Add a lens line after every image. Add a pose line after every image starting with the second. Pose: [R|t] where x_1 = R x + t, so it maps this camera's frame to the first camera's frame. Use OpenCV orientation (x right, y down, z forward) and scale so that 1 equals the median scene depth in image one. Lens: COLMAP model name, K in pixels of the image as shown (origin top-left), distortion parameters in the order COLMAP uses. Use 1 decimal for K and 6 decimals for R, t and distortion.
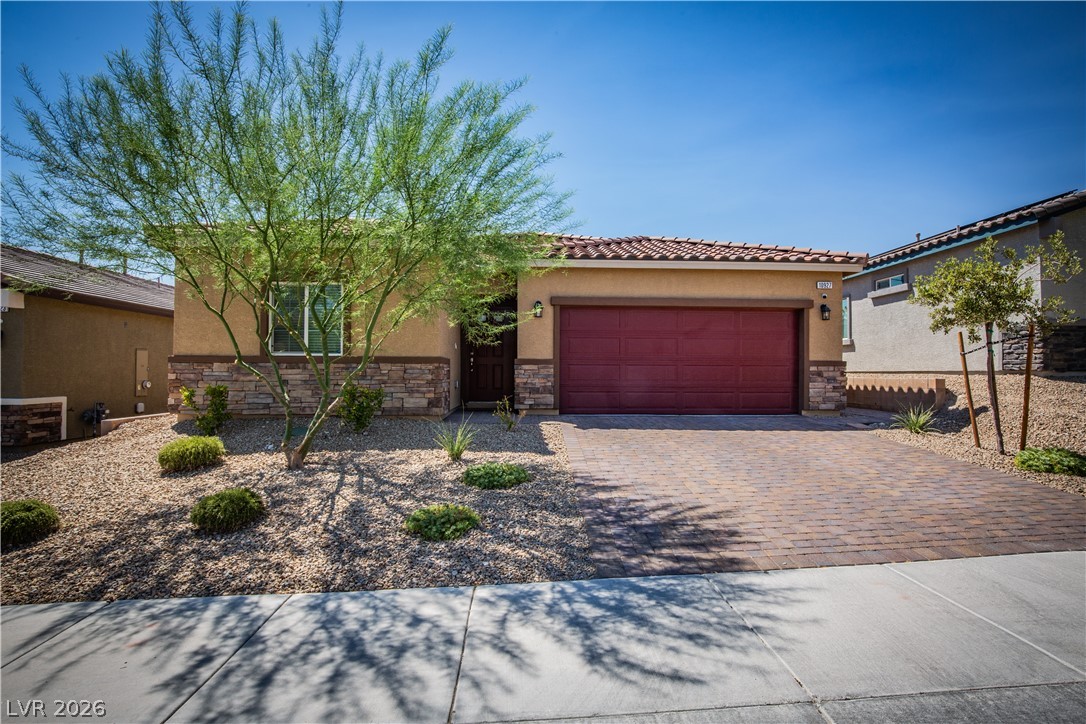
lens RADIAL K [[531.3, 0, 544.0], [0, 531.3, 377.2], [0, 0, 1]] dist [-0.011446, -0.000387]
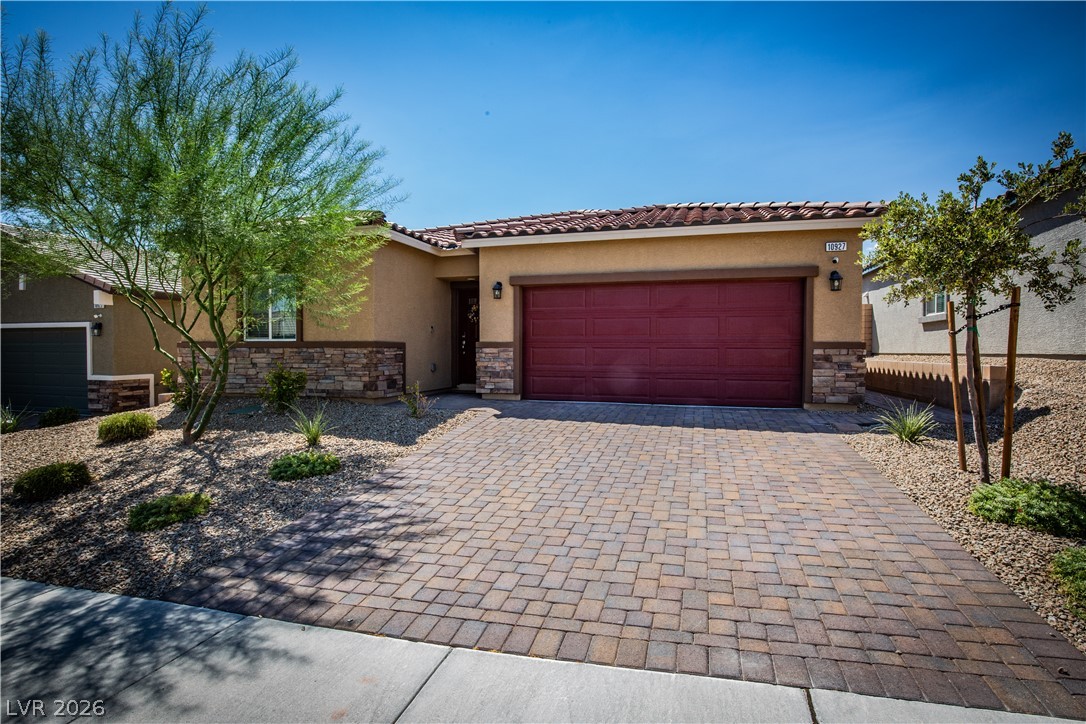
lens RADIAL K [[505.7, 0, 544.4], [0, 505.7, 362.1], [0, 0, 1]] dist [-0.026306, 0.009417]
pose [[0.950779, 0.005977, -0.309812, 0.354363], [-0.001841, 0.999905, 0.013643, -0.010259], [0.309865, -0.012401, 0.950700, 0.150779]]
